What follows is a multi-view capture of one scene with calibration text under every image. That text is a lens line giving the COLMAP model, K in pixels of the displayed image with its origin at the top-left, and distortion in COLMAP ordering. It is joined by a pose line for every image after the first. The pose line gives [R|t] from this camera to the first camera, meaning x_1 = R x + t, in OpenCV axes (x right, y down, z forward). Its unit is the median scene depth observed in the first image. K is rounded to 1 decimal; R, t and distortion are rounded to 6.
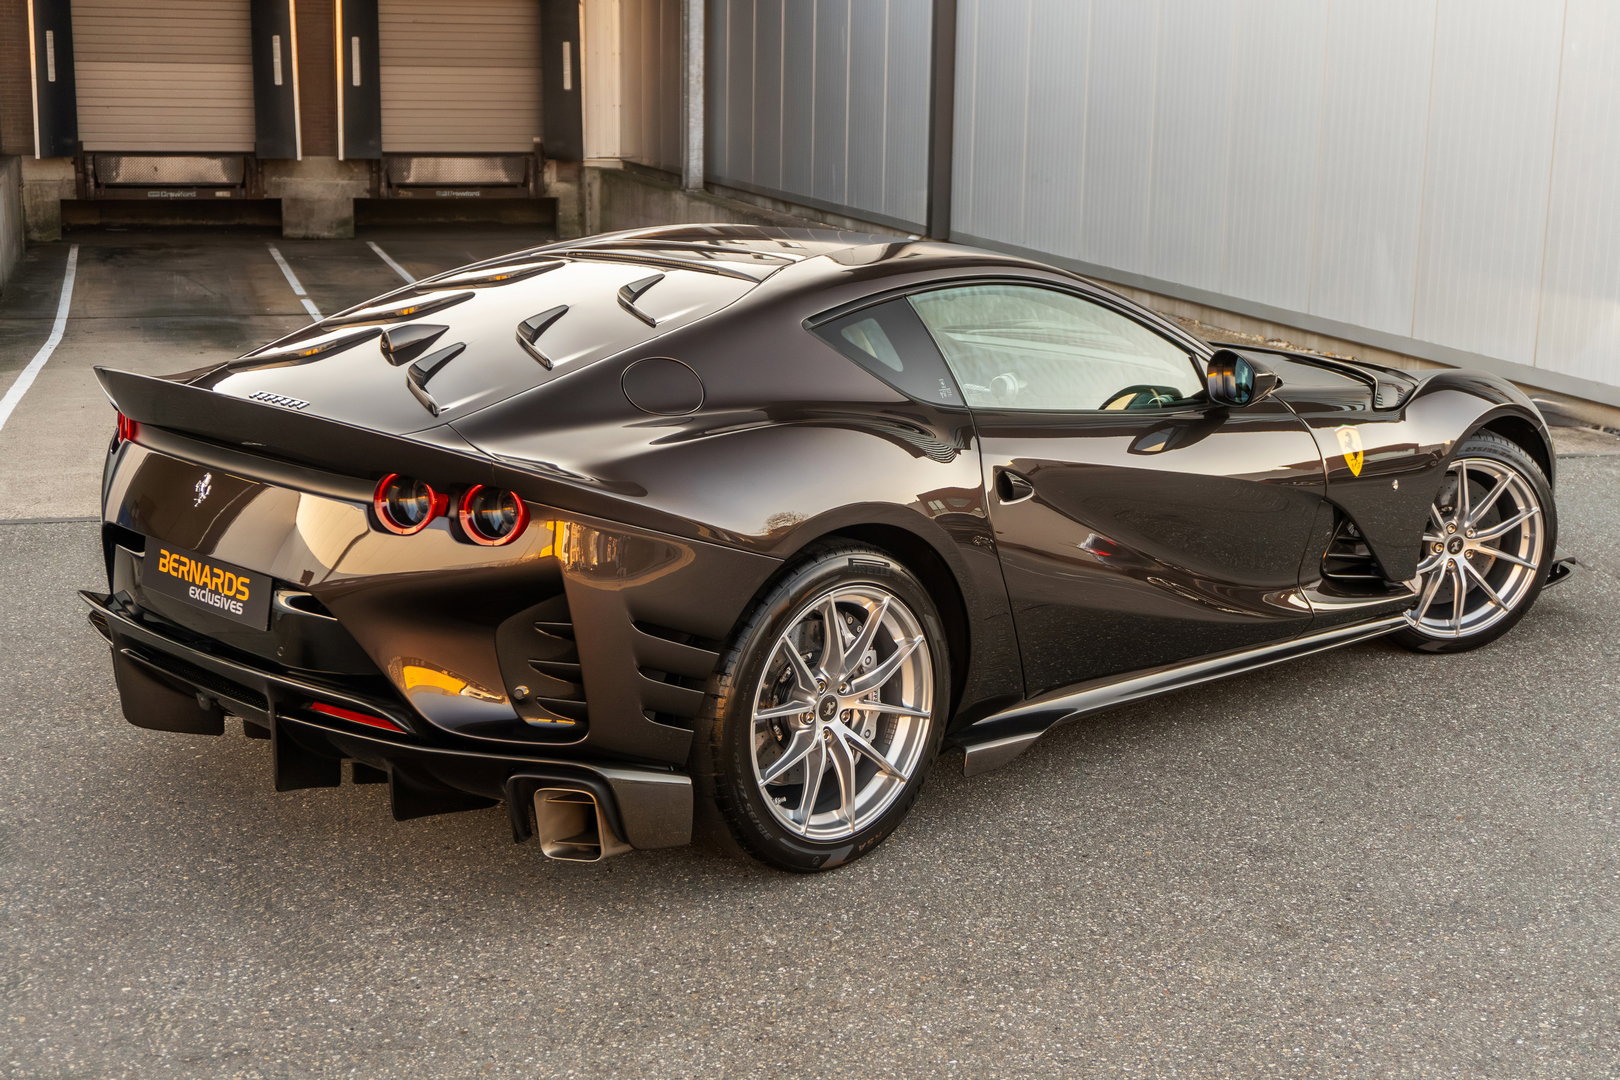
lens RADIAL K [[2163.3, 0, 810.0], [0, 2163.3, 540.0], [0, 0, 1]] dist [0.003308, 0.002214]
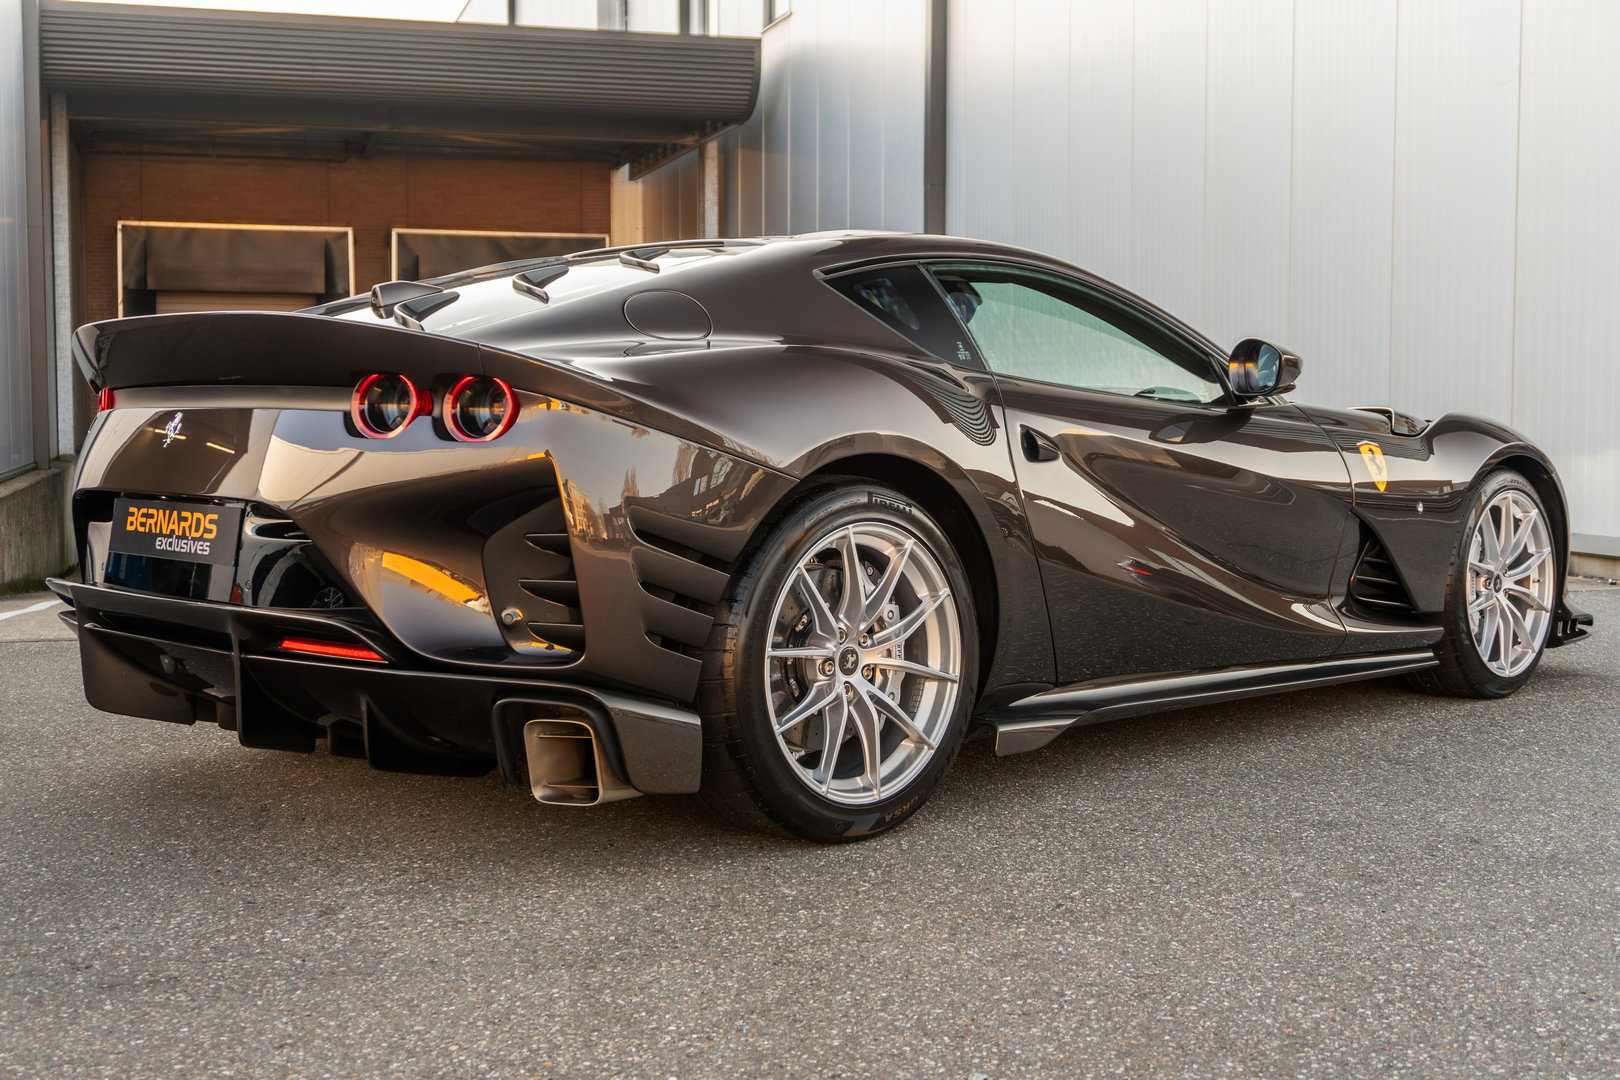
lens RADIAL K [[1942.1, 0, 810.0], [0, 1942.1, 540.0], [0, 0, 1]] dist [0.010592, -0.046437]
pose [[0.999885, -0.015014, -0.002300, -0.005536], [0.014547, 0.990103, -0.139587, 0.145070], [0.004373, 0.139538, 0.990207, 0.181885]]
